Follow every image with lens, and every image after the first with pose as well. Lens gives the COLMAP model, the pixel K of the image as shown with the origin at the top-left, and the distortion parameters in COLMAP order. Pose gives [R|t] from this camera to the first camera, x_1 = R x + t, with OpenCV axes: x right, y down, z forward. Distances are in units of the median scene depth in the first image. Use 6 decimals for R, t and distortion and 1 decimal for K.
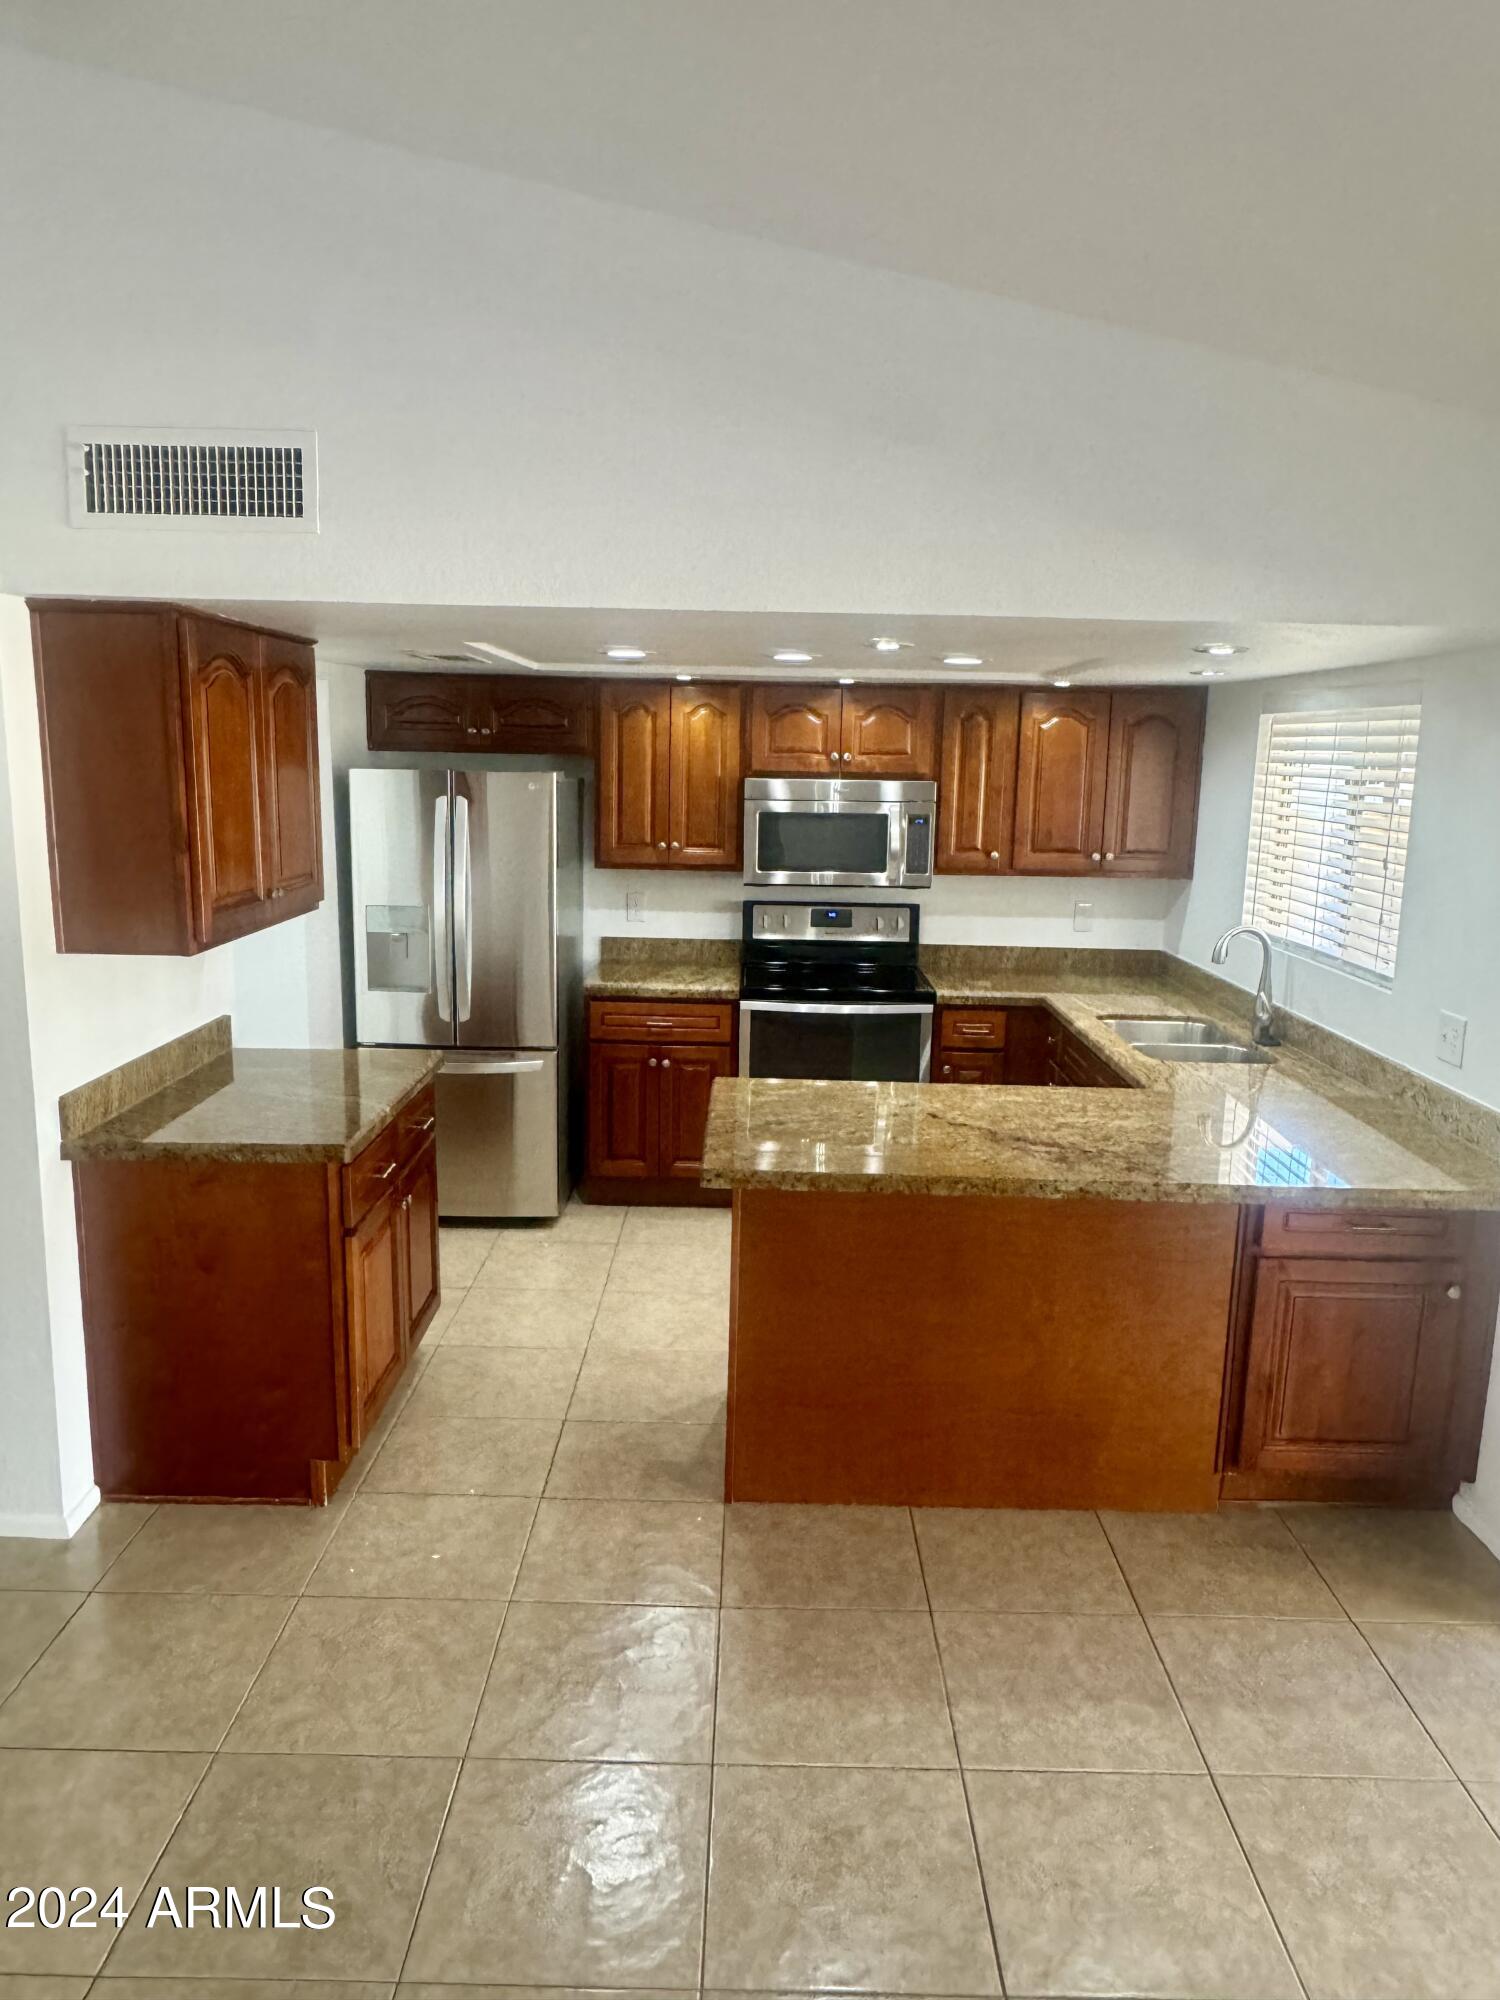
lens RADIAL K [[1351.8, 0, 751.0], [0, 1351.8, 1003.0], [0, 0, 1]] dist [-0.013535, -0.004071]
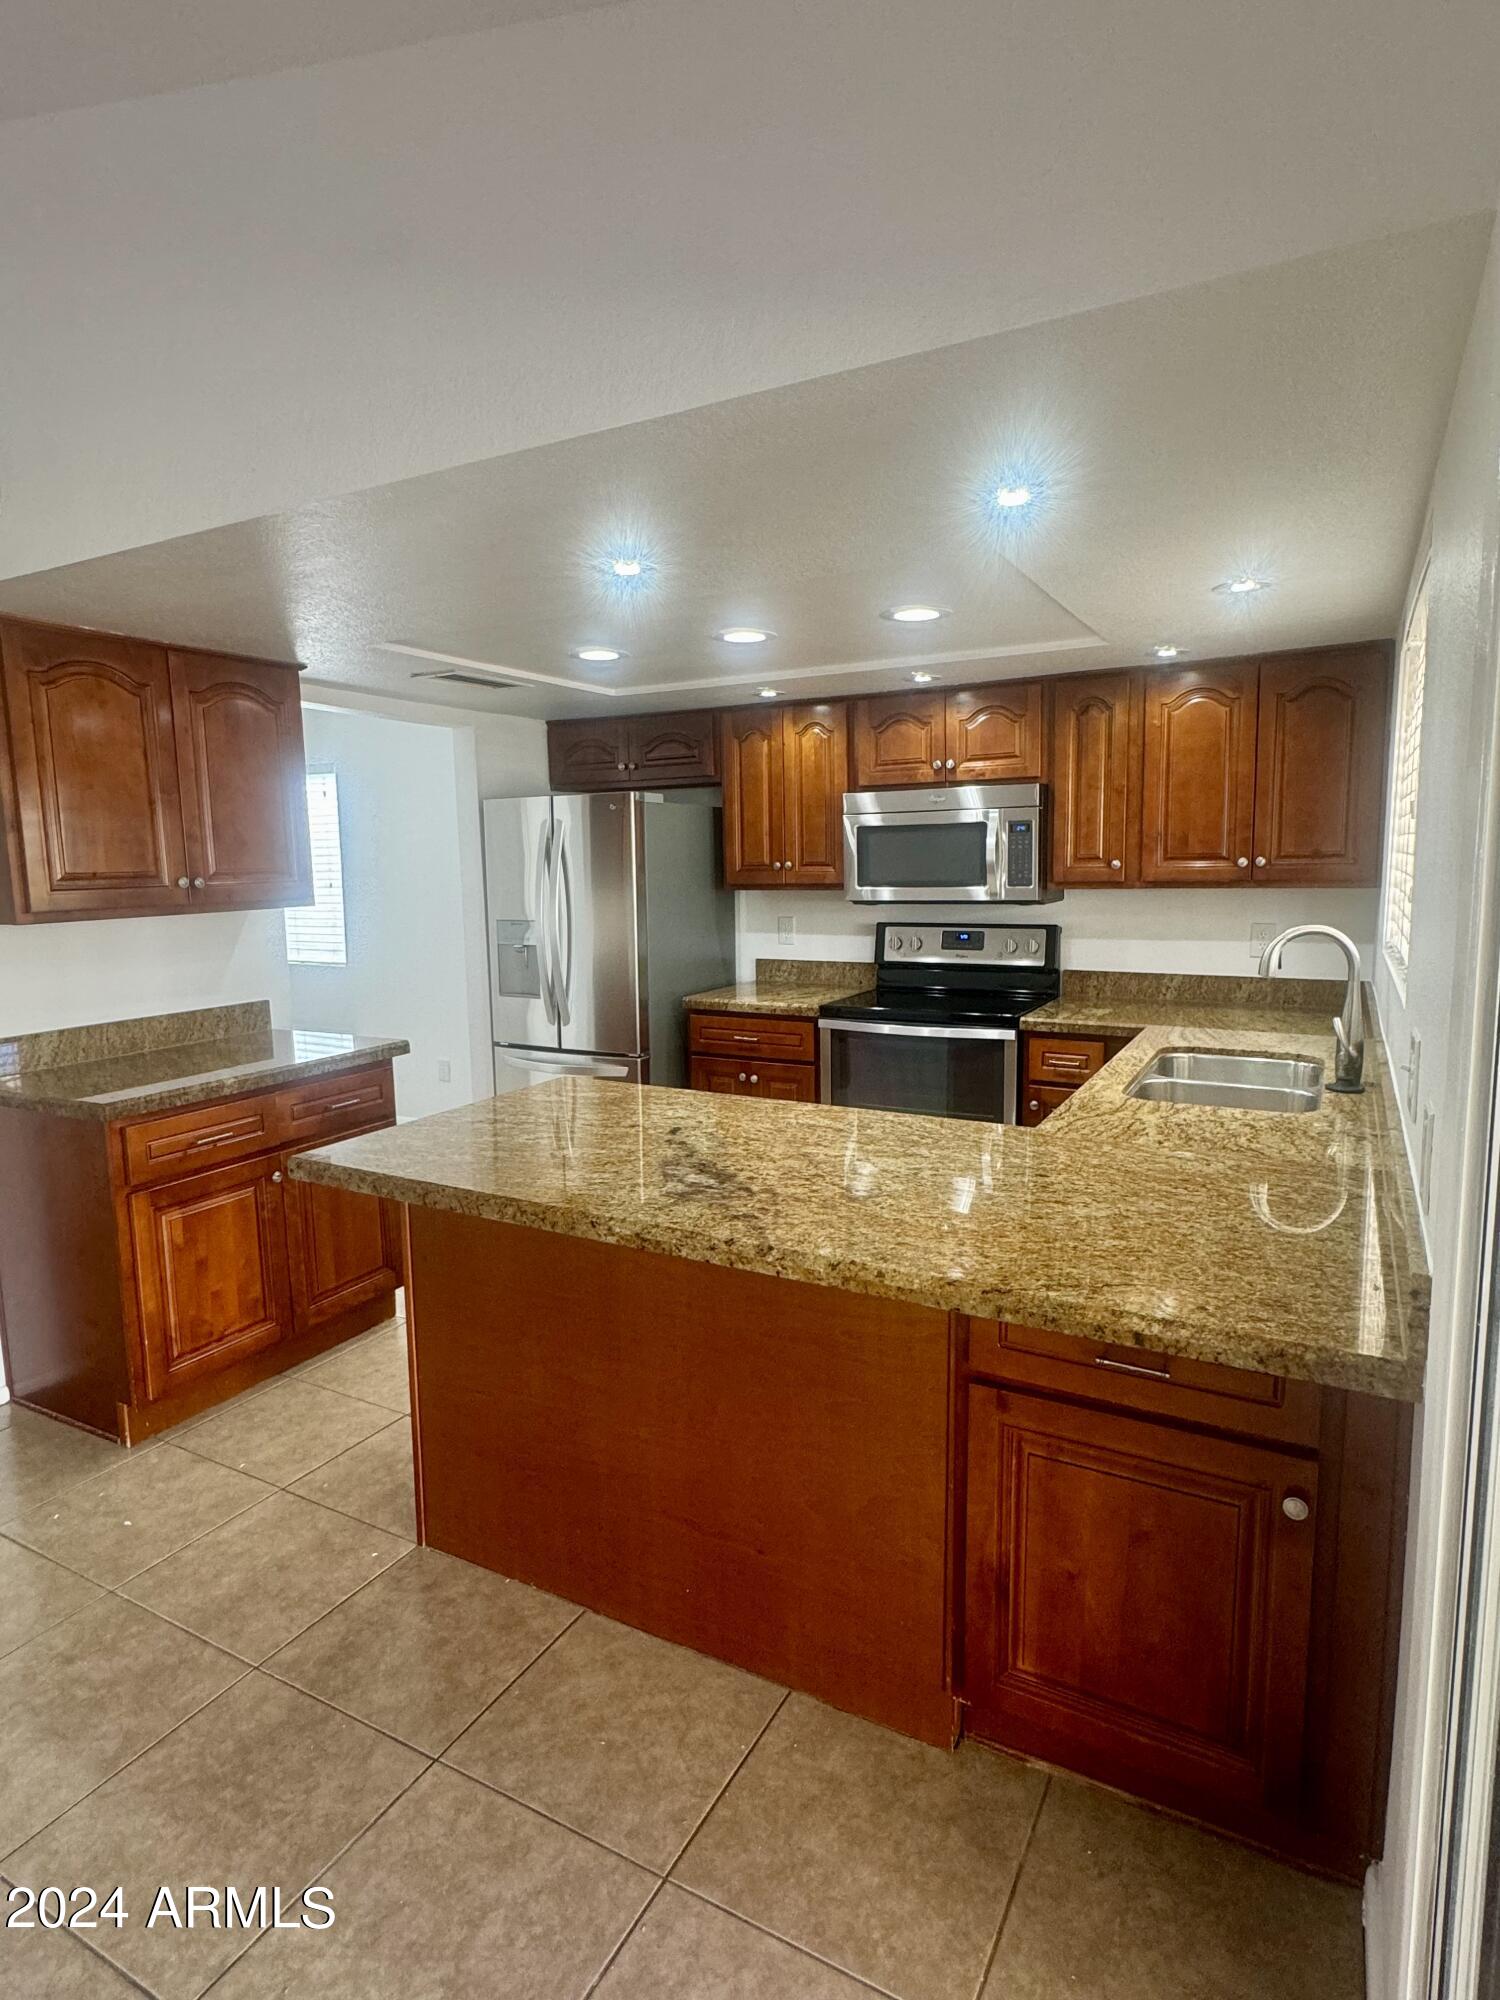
lens RADIAL K [[1094.7, 0, 746.9], [0, 1094.7, 997.2], [0, 0, 1]] dist [0.007593, 0.002128]
pose [[0.878912, 0.026445, -0.476251, 0.315206], [-0.051358, 0.997904, -0.039370, 0.016553], [0.474211, 0.059062, 0.878428, 0.274305]]
